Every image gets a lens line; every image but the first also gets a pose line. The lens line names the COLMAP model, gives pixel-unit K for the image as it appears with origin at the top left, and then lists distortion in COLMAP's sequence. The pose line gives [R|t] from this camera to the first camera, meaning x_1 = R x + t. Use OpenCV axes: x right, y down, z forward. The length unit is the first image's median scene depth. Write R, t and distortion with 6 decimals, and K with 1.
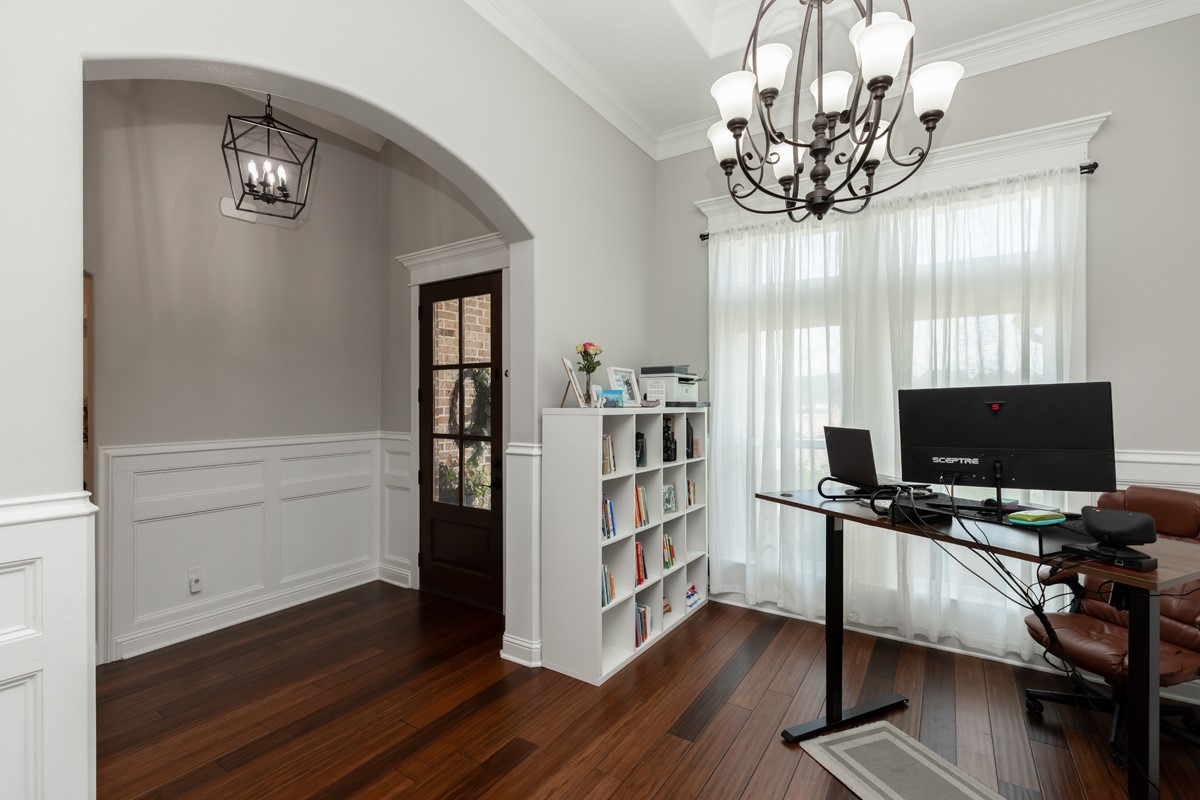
lens RADIAL K [[544.5, 0, 606.5], [0, 544.5, 403.7], [0, 0, 1]] dist [-0.000287, -0.000155]
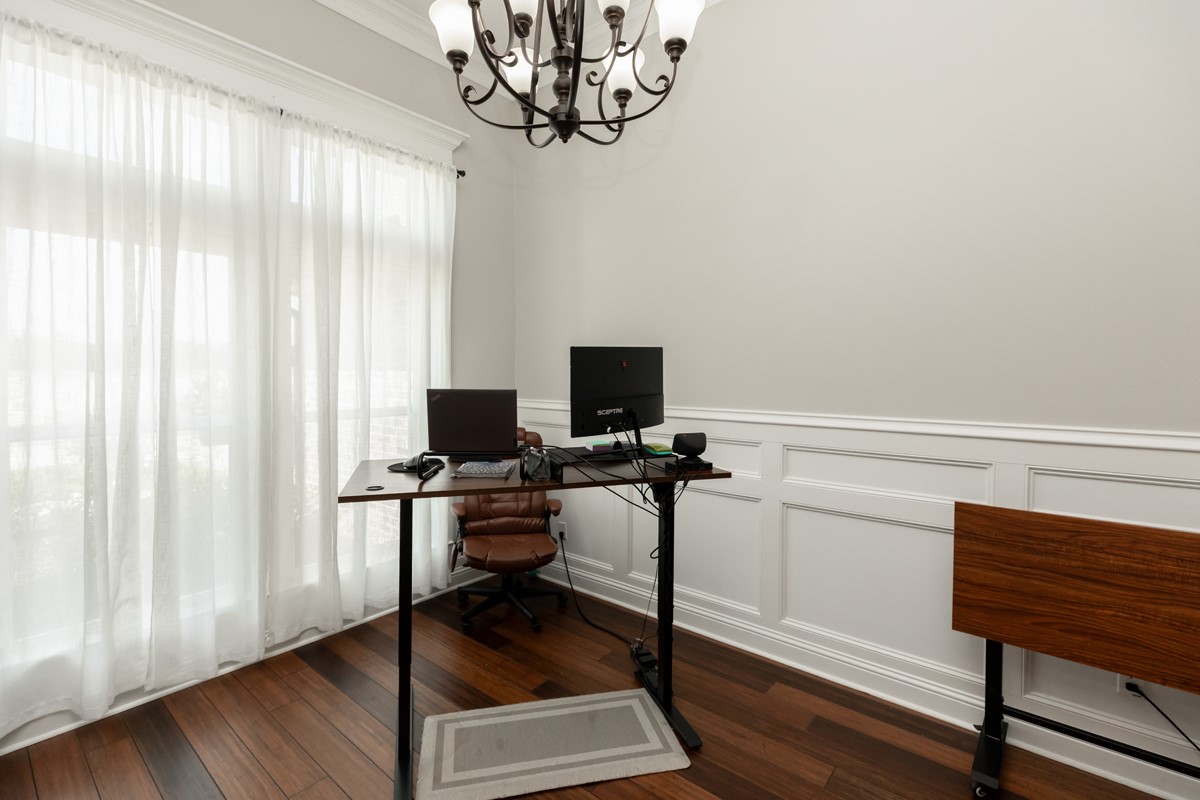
lens RADIAL K [[543.4, 0, 580.1], [0, 543.4, 378.8], [0, 0, 1]] dist [0.017323, 0.000404]
pose [[0.149199, -0.016867, 0.988663, -0.351506], [0.001162, 0.999857, 0.016883, 0.012860], [-0.988807, -0.001370, 0.149197, 0.654034]]
